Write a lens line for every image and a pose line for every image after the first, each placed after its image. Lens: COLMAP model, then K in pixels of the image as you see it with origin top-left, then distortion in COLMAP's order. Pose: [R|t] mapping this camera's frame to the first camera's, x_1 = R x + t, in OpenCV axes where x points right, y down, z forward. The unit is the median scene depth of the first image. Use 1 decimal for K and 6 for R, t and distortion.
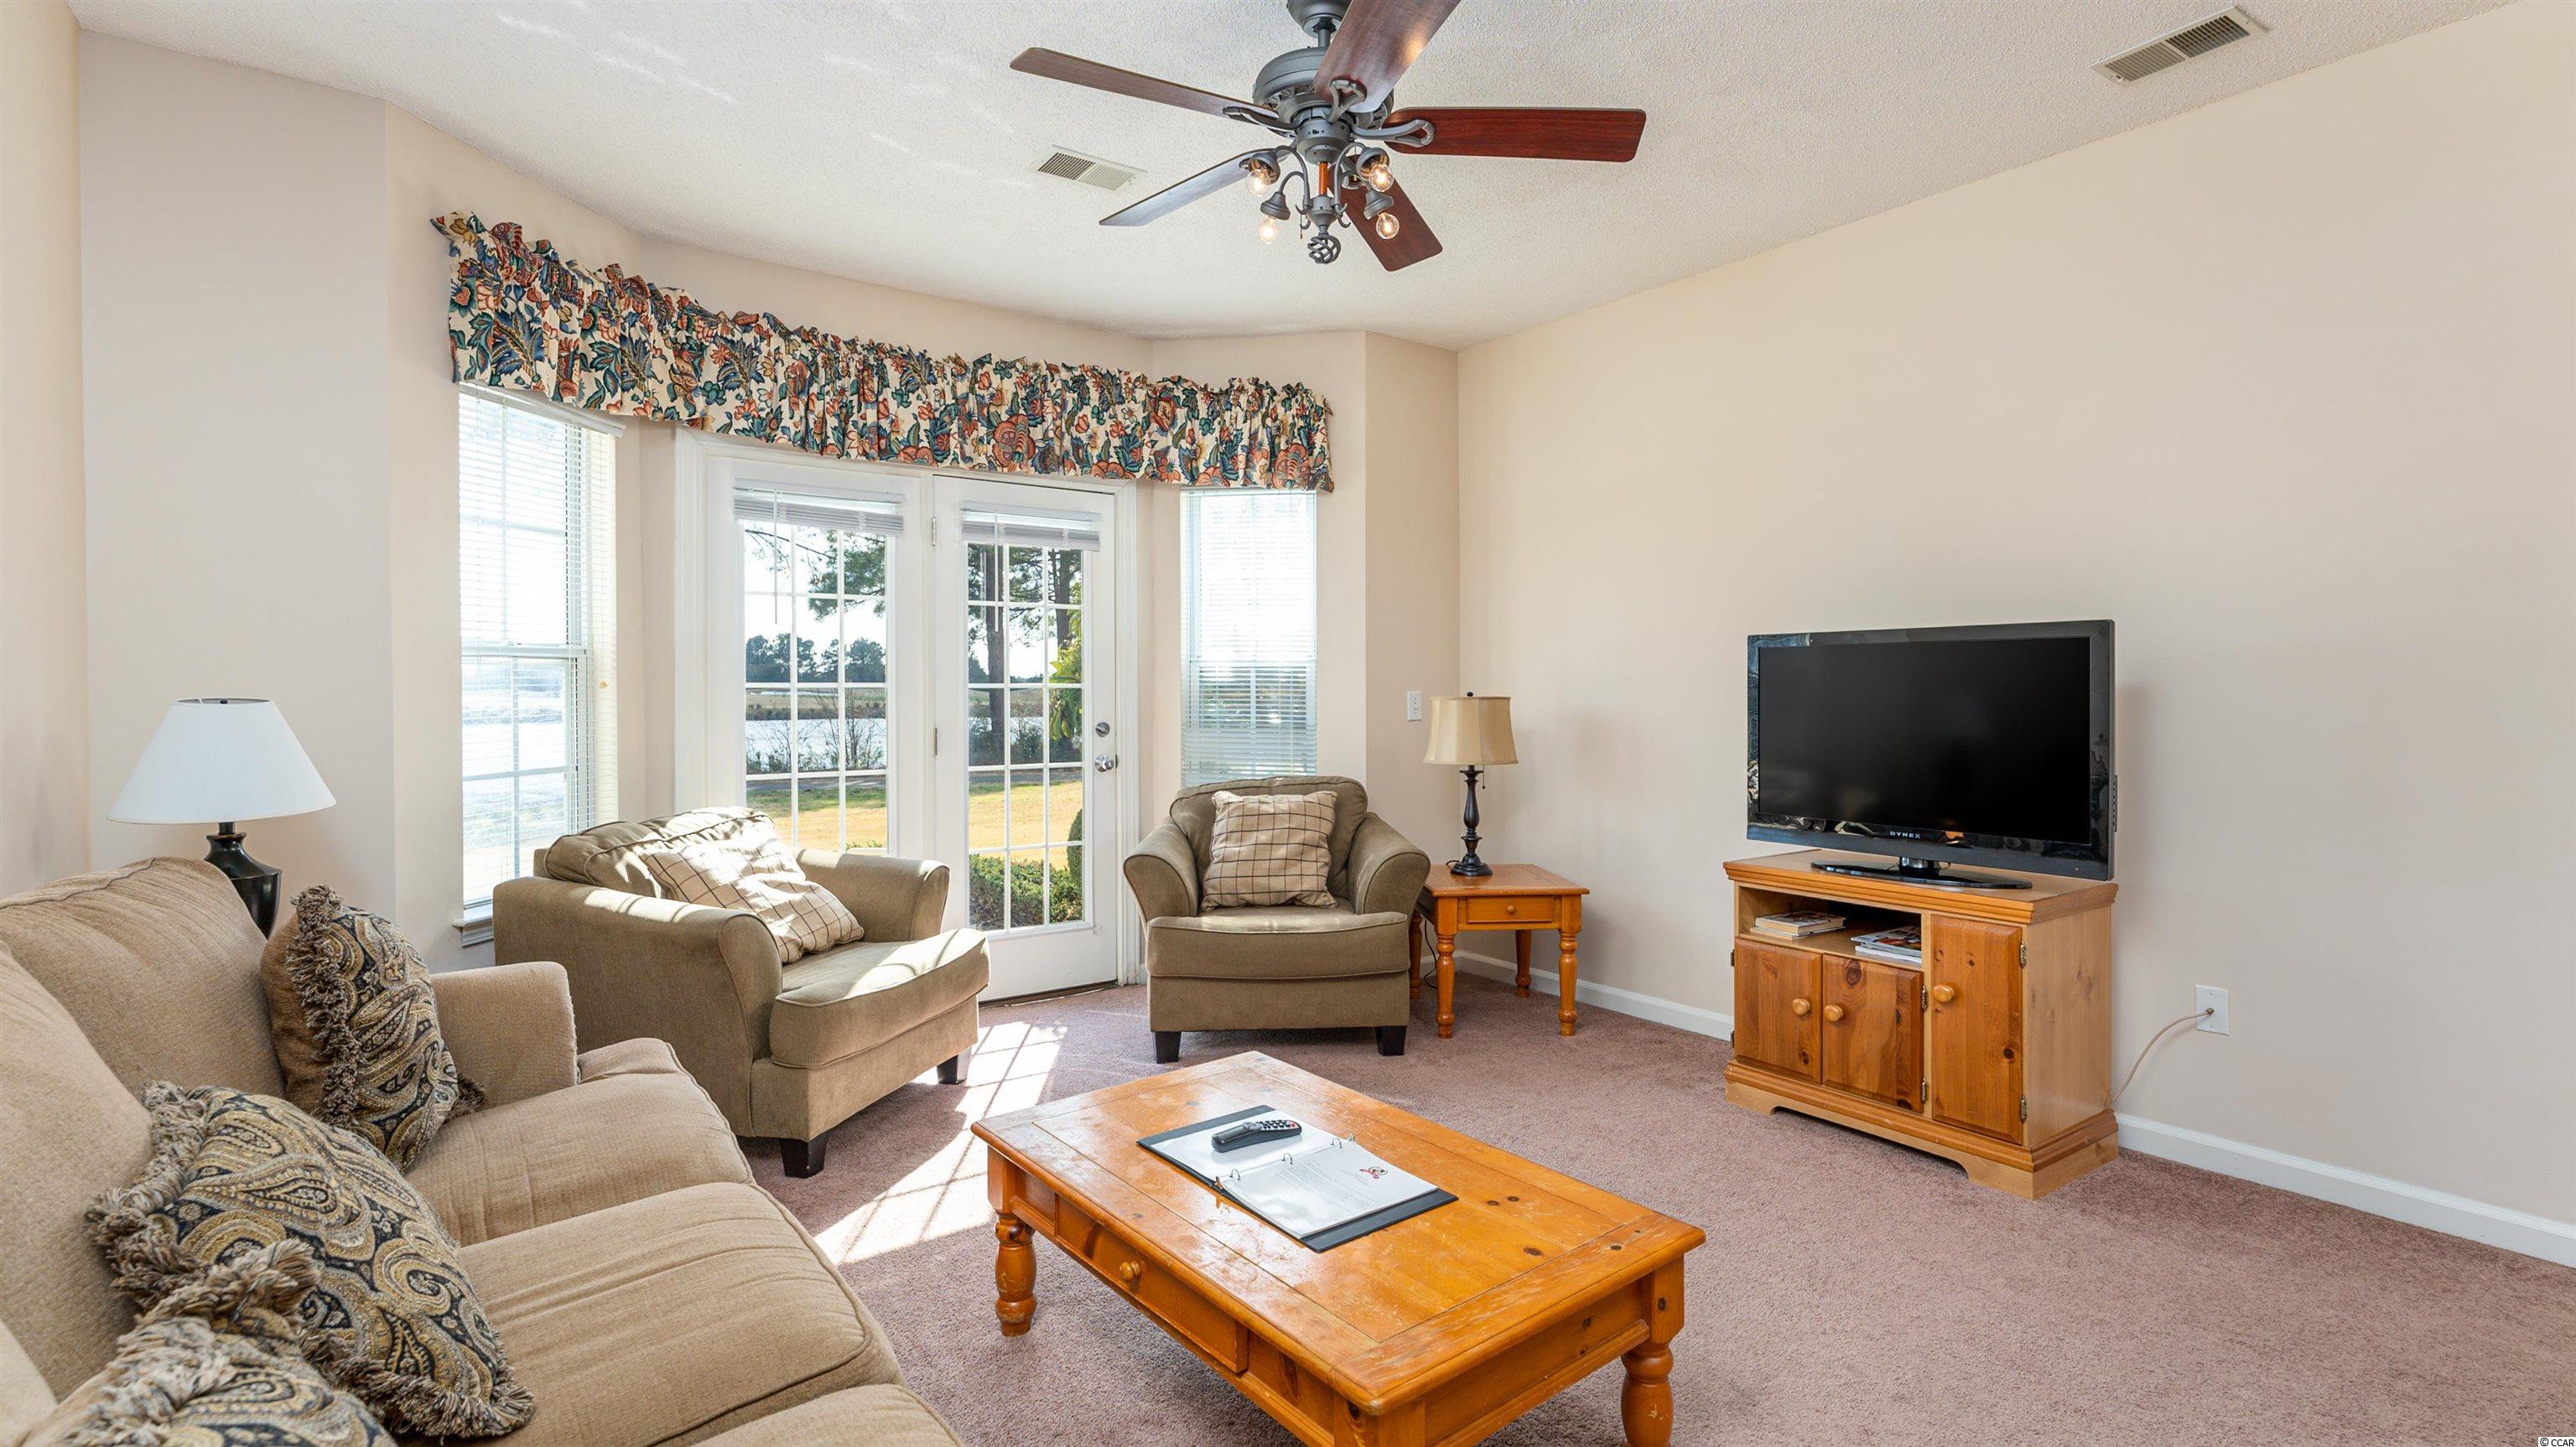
lens RADIAL K [[1178.7, 0, 1299.2], [0, 1178.7, 699.6], [0, 0, 1]] dist [-0.000295, 0.000408]
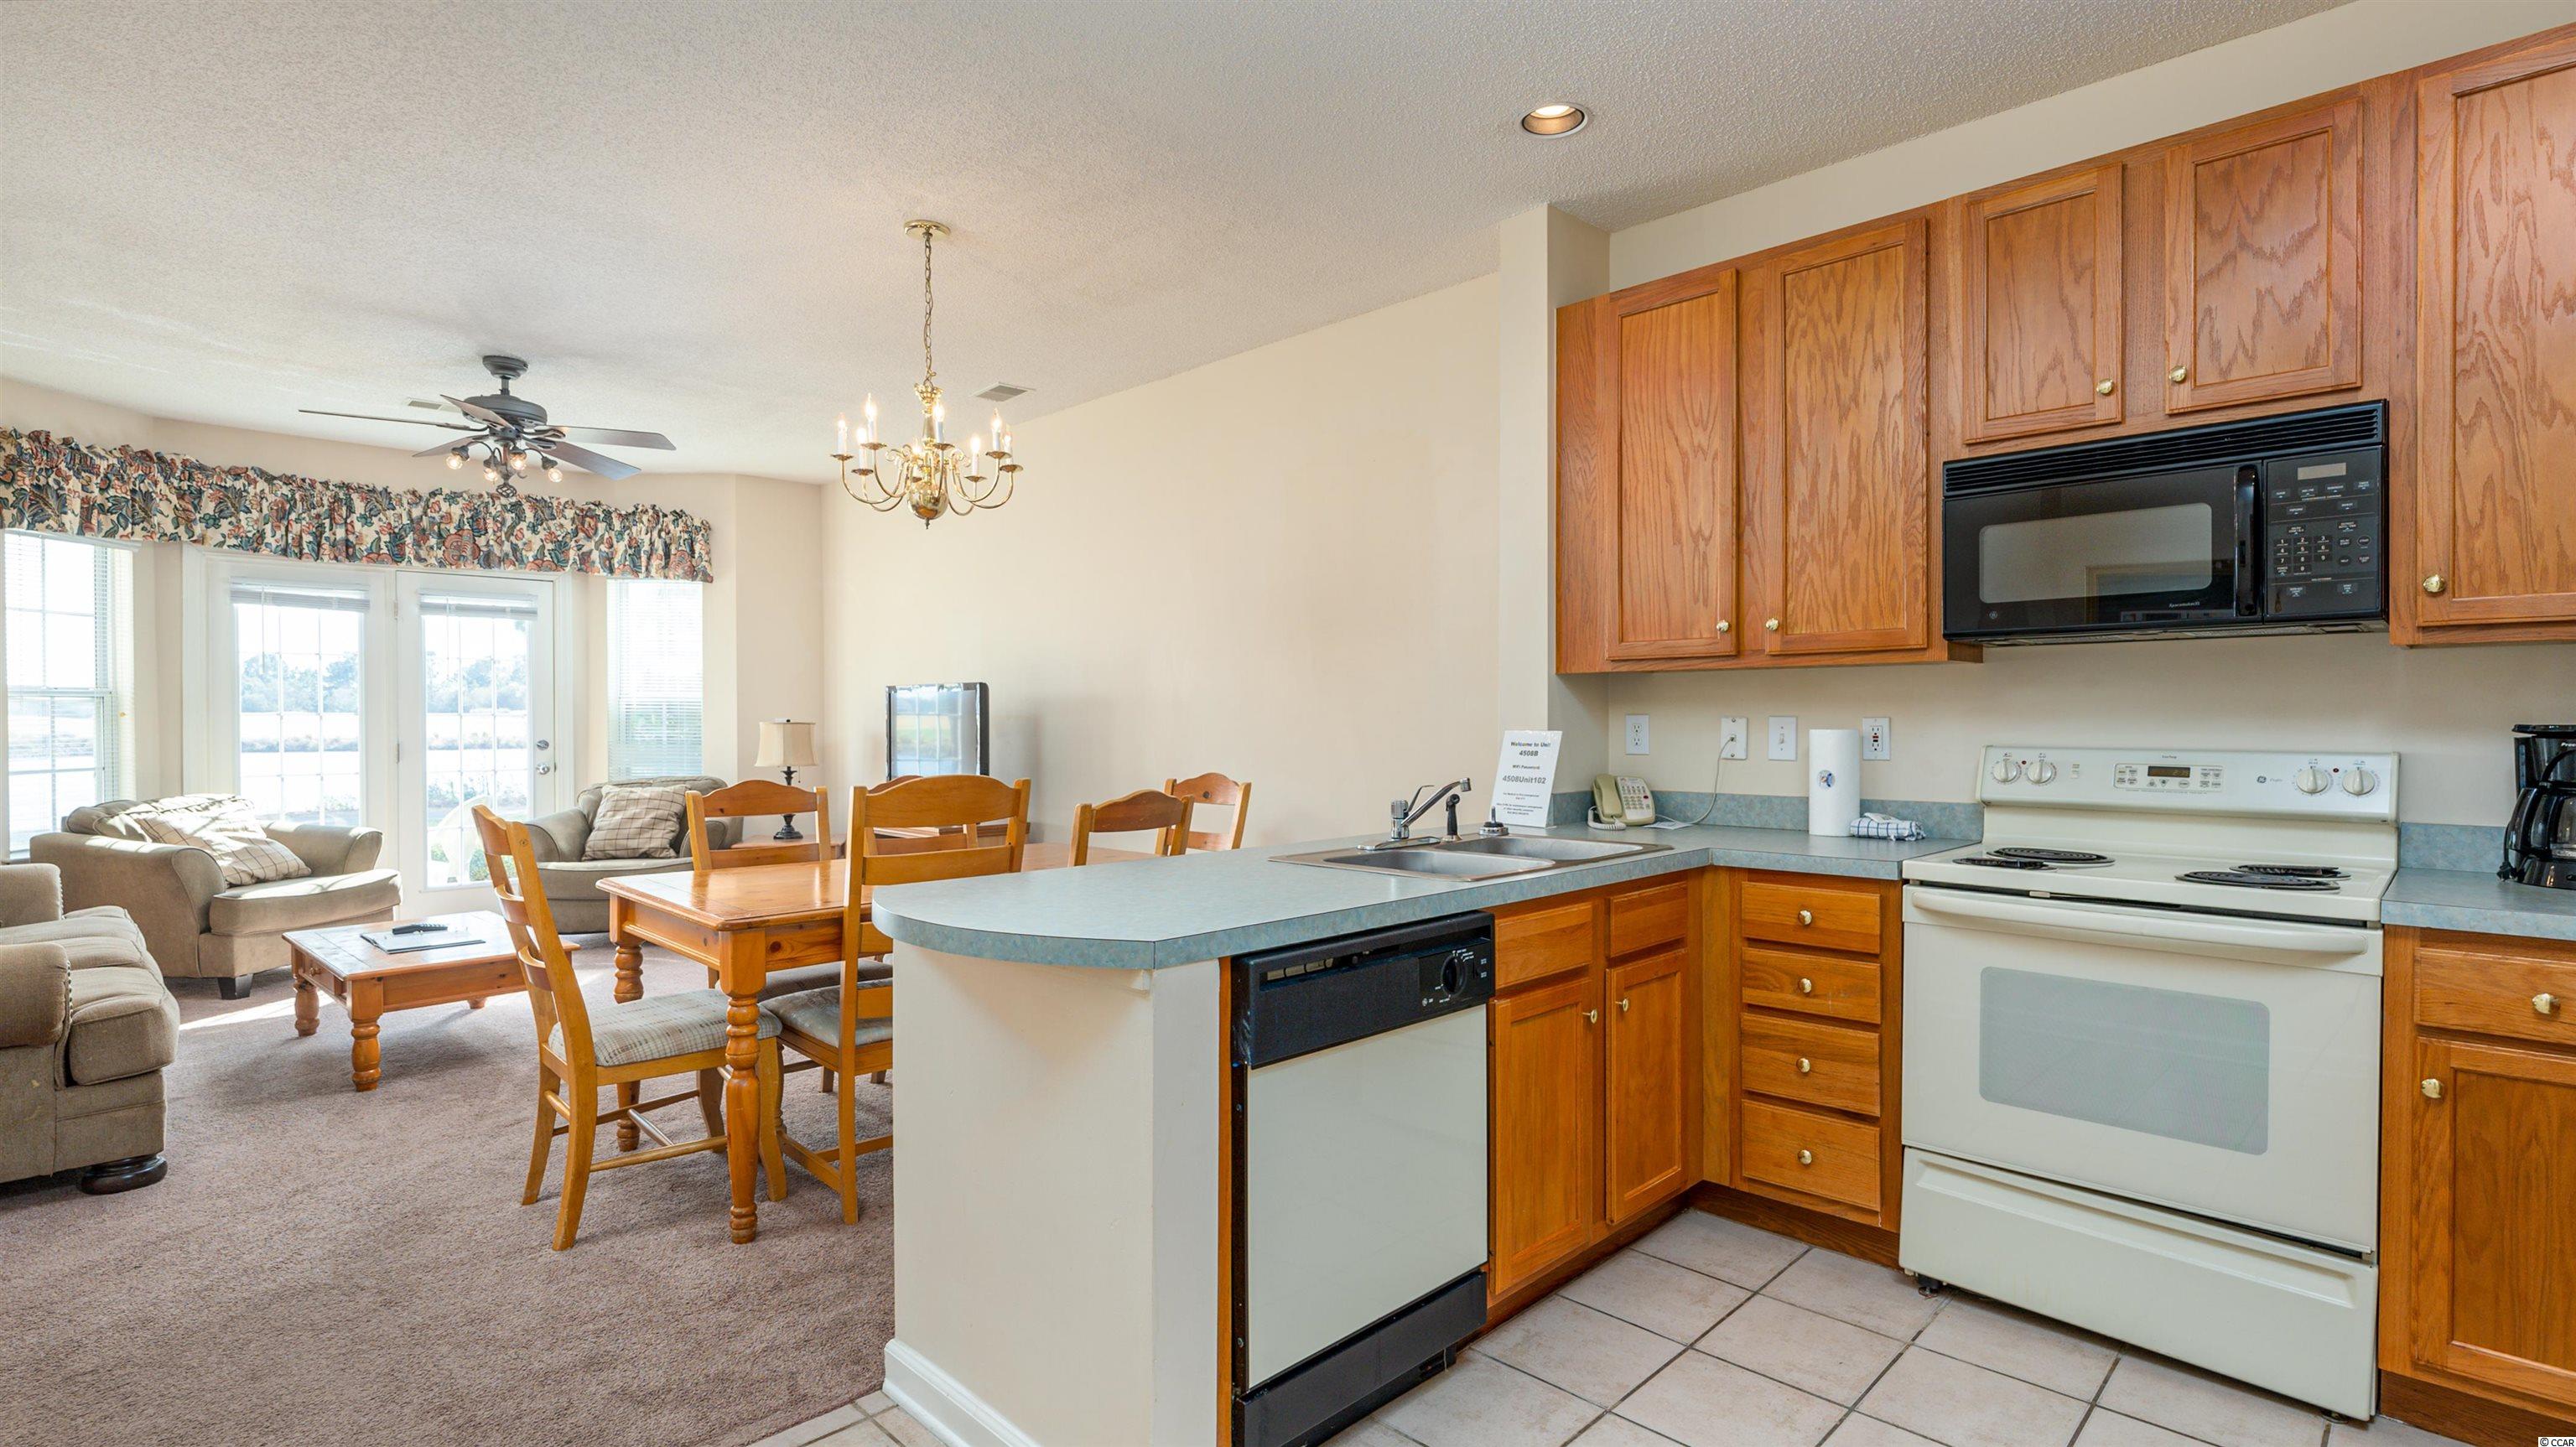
lens RADIAL K [[1212.4, 0, 1297.9], [0, 1212.4, 729.3], [0, 0, 1]] dist [-0.000936, 0.000277]
pose [[0.988508, -0.000552, 0.151166, 0.648406], [0.000268, 0.999998, 0.001898, 0.004621], [-0.151166, -0.001835, 0.988507, -0.750470]]
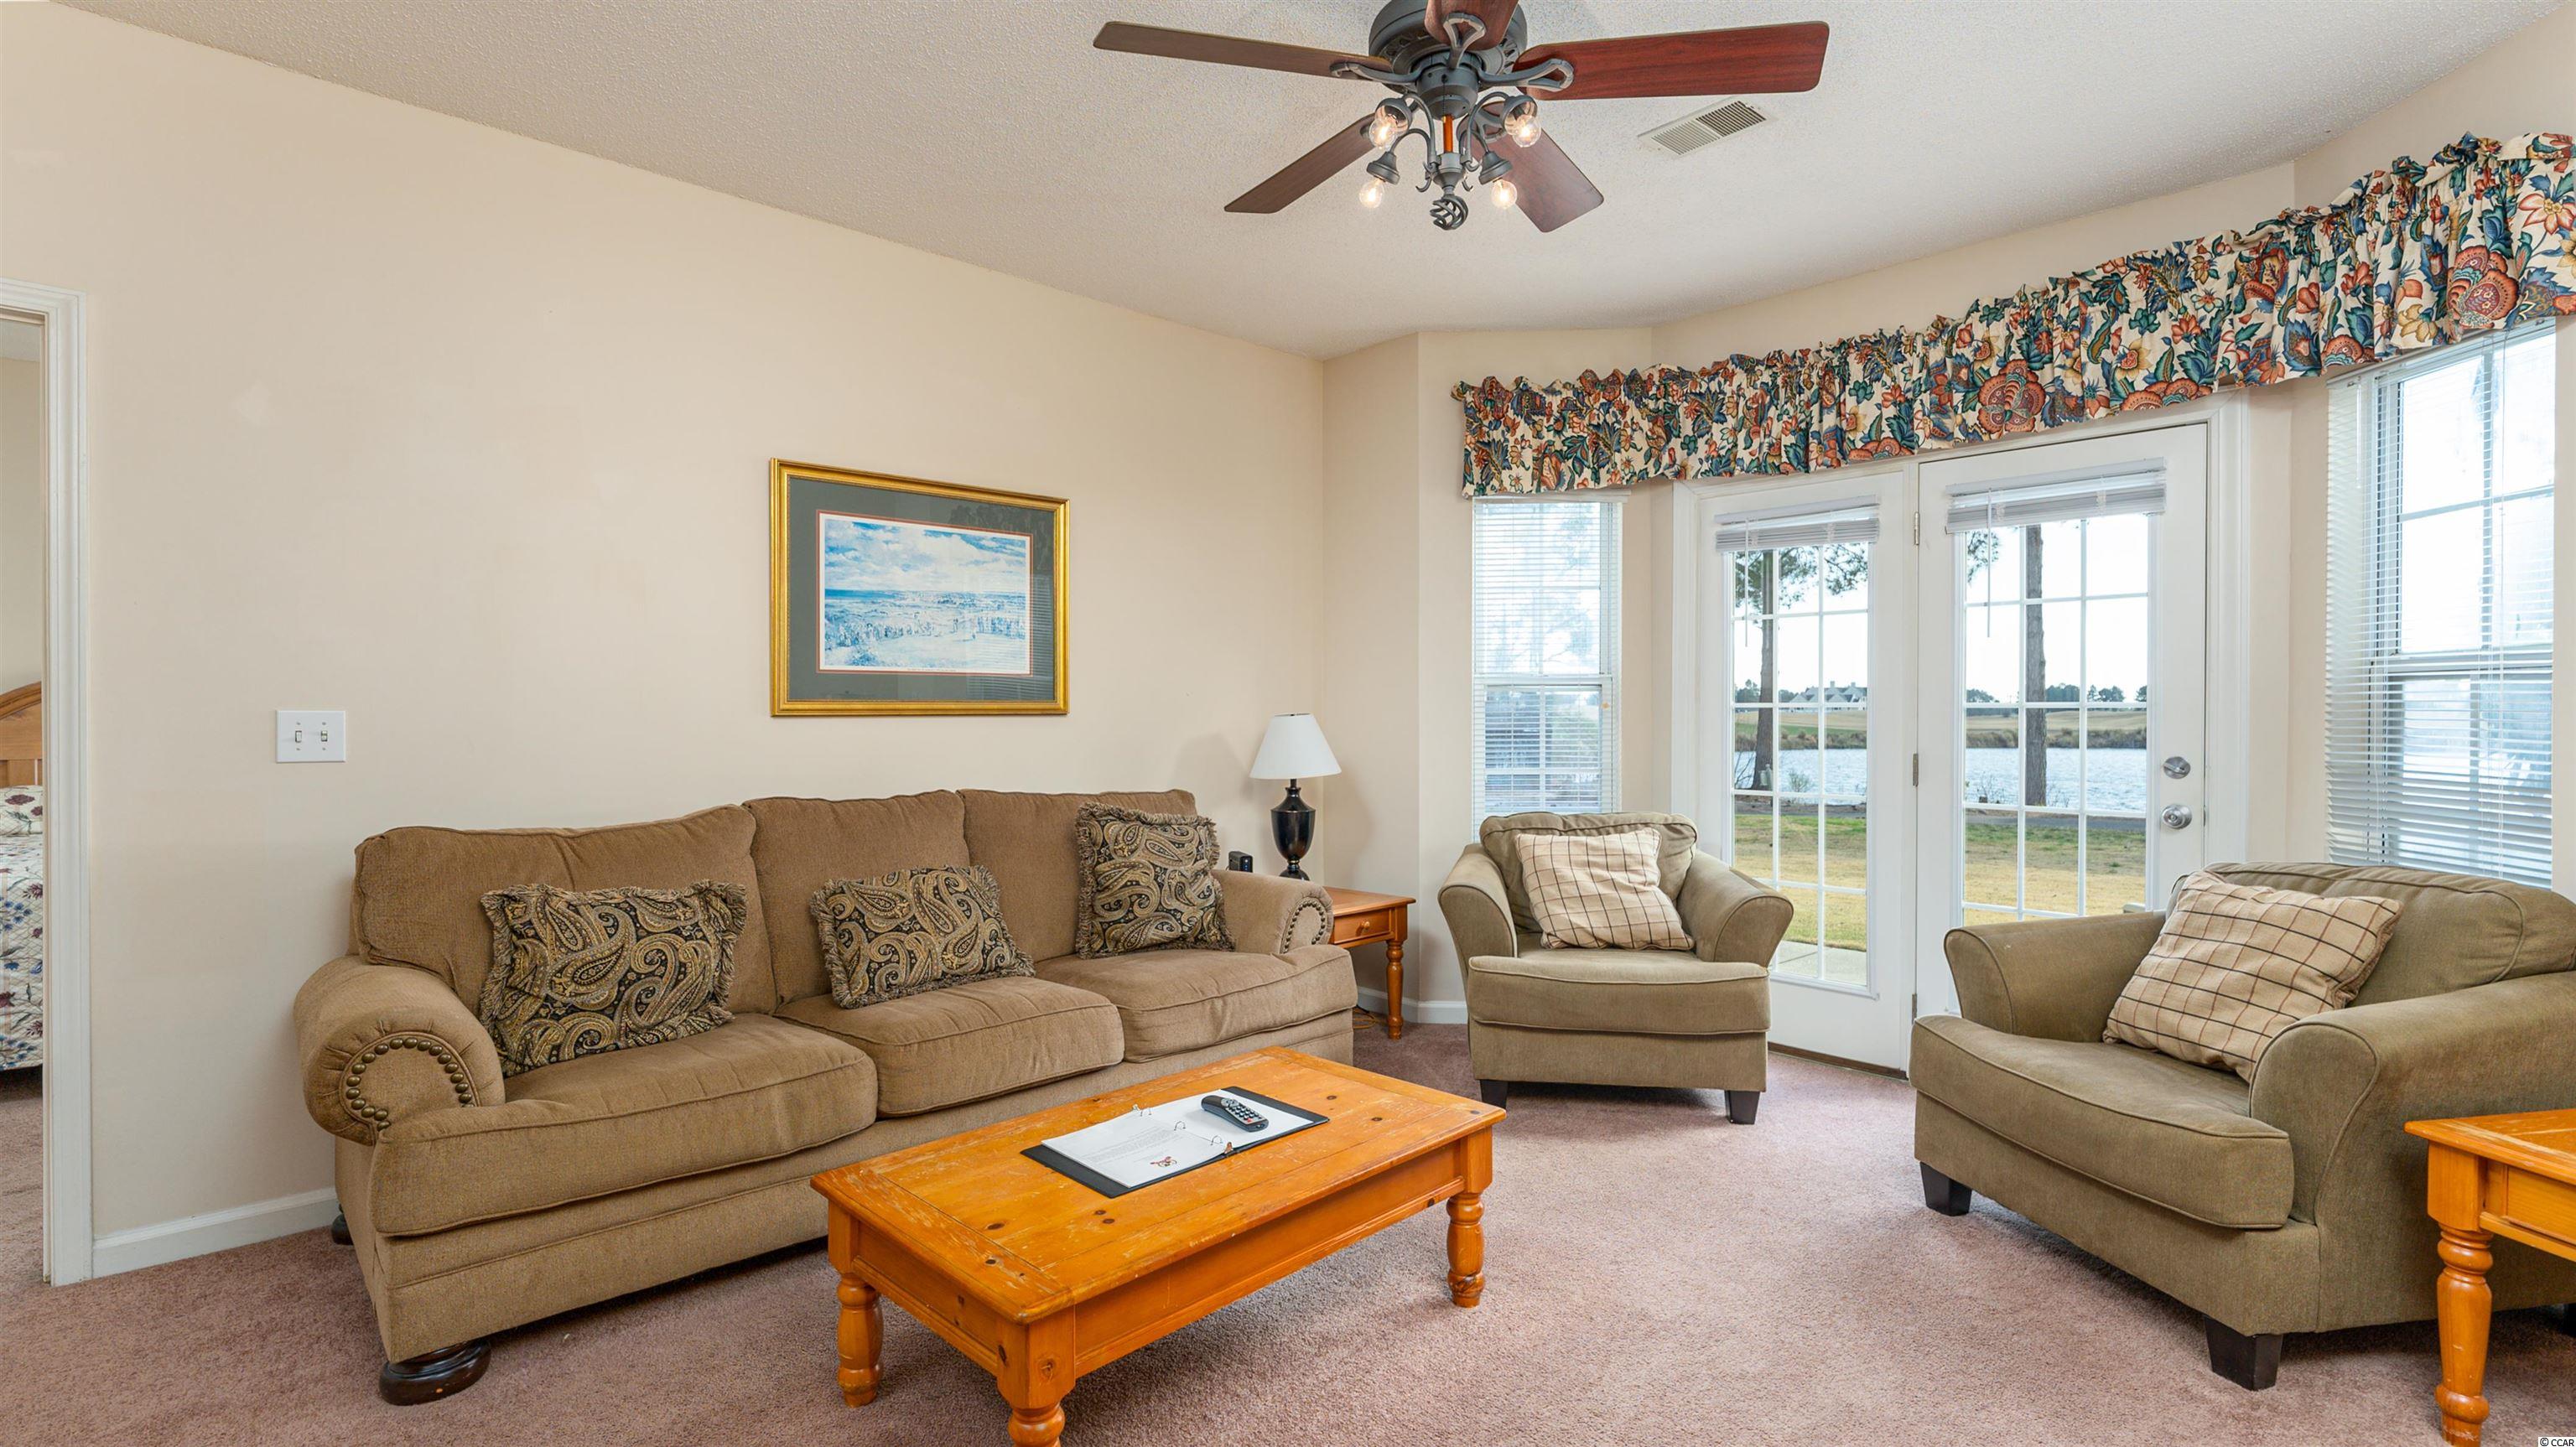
lens RADIAL K [[1174.3, 0, 1295.4], [0, 1174.3, 717.6], [0, 0, 1]] dist [0.001491, 0.000863]
pose [[0.108423, 0.007463, -0.994077, 0.576117], [-0.010617, 0.999923, 0.006349, -0.003668], [0.994048, 0.009866, 0.108494, 0.510427]]
